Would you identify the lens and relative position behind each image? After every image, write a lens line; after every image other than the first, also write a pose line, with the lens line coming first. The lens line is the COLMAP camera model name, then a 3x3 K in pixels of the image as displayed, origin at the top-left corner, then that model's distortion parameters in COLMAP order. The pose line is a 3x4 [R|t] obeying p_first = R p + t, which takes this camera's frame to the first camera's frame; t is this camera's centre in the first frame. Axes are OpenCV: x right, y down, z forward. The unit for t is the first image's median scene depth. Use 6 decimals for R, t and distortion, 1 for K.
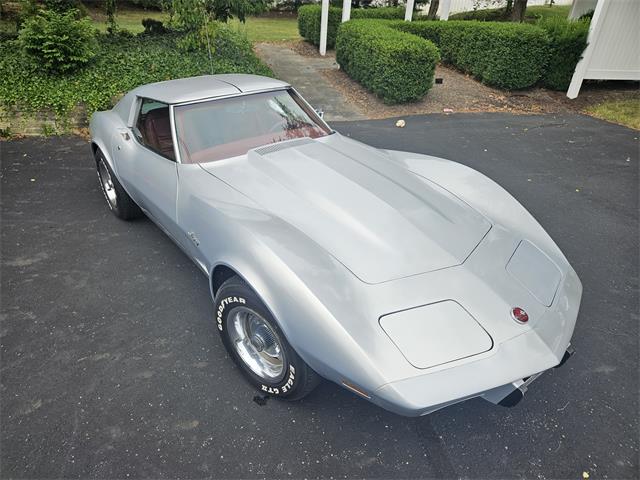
lens RADIAL K [[428.8, 0, 313.8], [0, 428.8, 247.1], [0, 0, 1]] dist [0.070738, -0.057963]
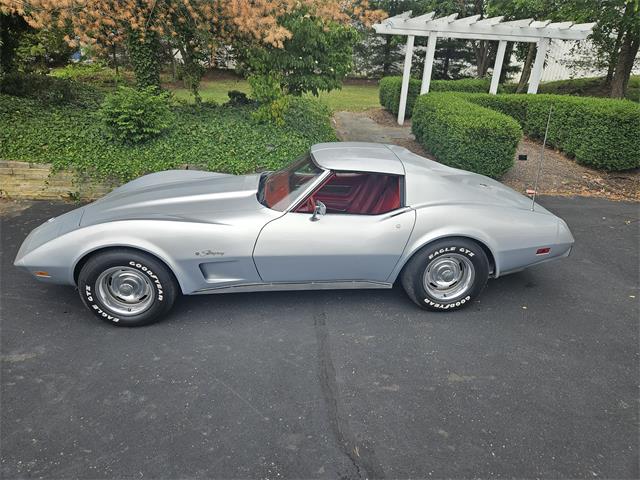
lens RADIAL K [[428.8, 0, 322.6], [0, 428.8, 236.9], [0, 0, 1]] dist [0.070738, -0.057963]
pose [[0.983842, 0.066985, -0.166037, 0.045979], [-0.089780, 0.986929, -0.133827, -0.071625], [0.154902, 0.146572, 0.976996, 0.083832]]
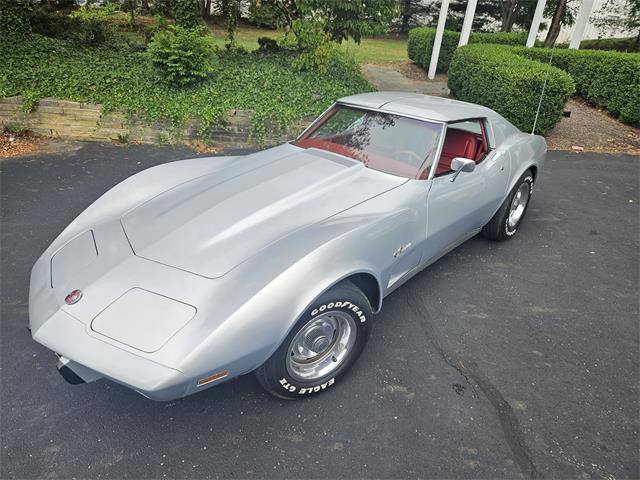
lens RADIAL K [[428.8, 0, 317.8], [0, 428.8, 245.6], [0, 0, 1]] dist [0.070738, -0.057963]
pose [[0.979702, 0.115657, -0.163731, -0.043888], [-0.122082, 0.992076, -0.029700, -0.029724], [0.158999, 0.049086, 0.986058, 0.052002]]
